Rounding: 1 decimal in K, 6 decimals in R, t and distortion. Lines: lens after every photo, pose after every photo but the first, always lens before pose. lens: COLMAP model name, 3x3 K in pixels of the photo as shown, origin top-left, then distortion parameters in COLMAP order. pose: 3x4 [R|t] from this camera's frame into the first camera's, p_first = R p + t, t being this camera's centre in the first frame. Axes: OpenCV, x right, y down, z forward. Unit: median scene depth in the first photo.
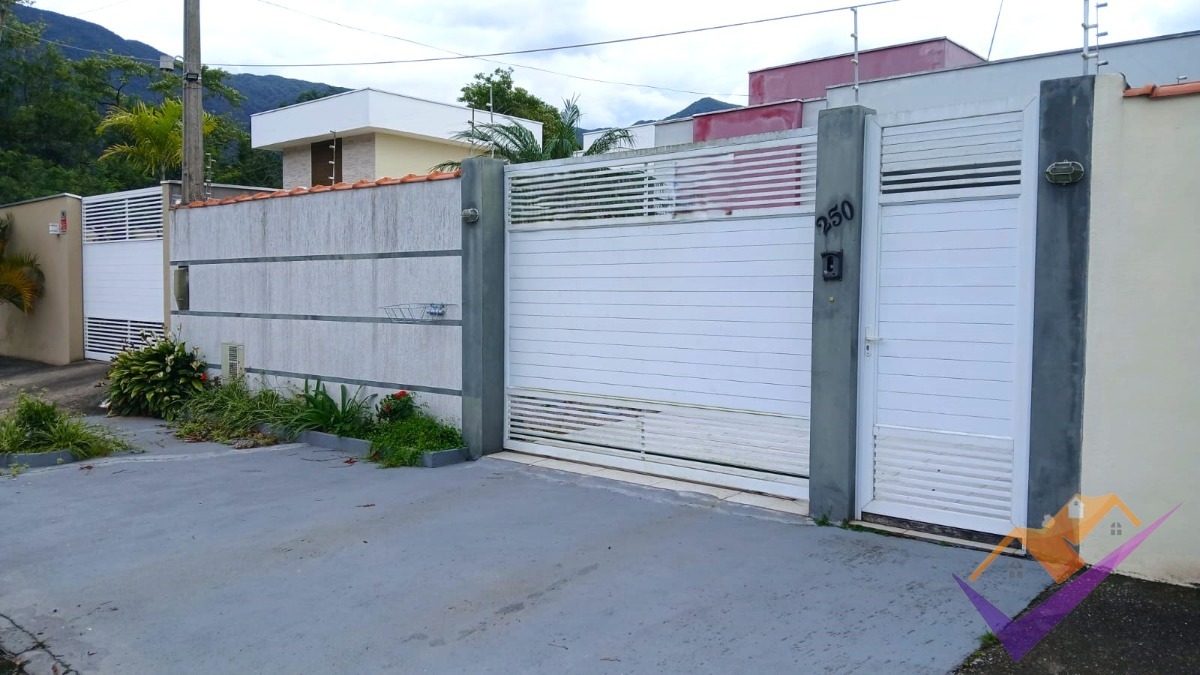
lens RADIAL K [[937.3, 0, 600.0], [0, 937.3, 337.5], [0, 0, 1]] dist [0.005200, -0.000440]
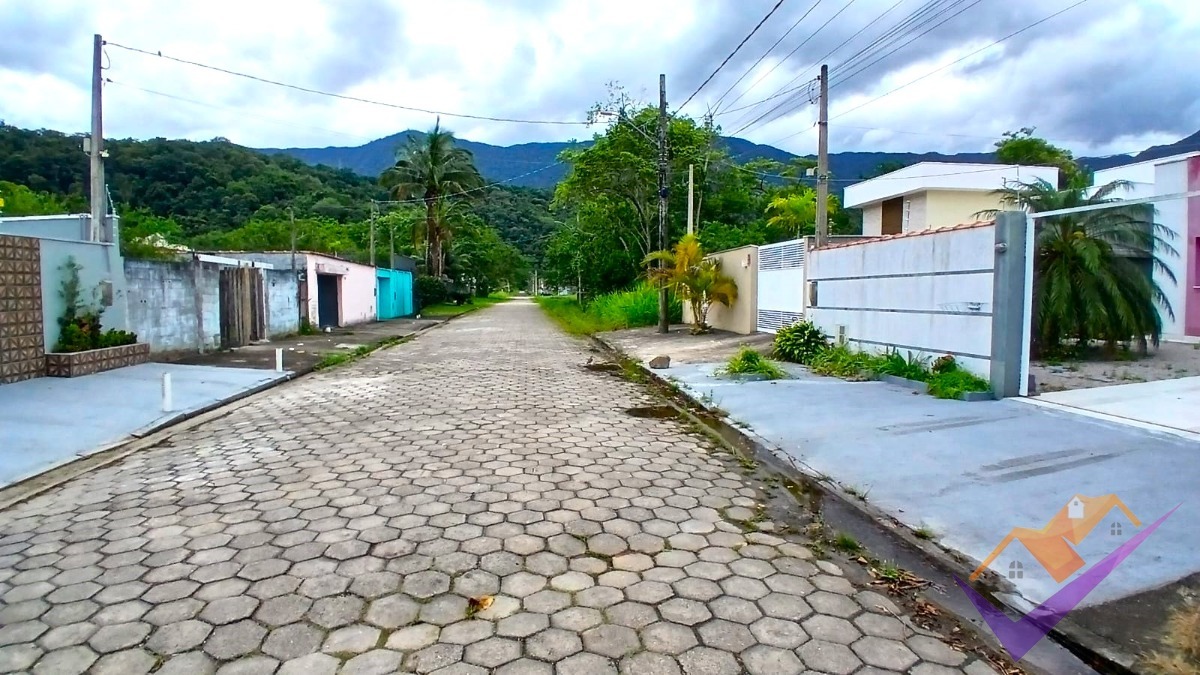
lens RADIAL K [[601.4, 0, 600.4], [0, 601.4, 332.2], [0, 0, 1]] dist [0.010872, -0.052808]
pose [[0.753147, 0.032890, -0.657030, 0.019573], [-0.024400, 0.999459, 0.022062, 0.007652], [0.657400, -0.000585, 0.753542, -0.196385]]
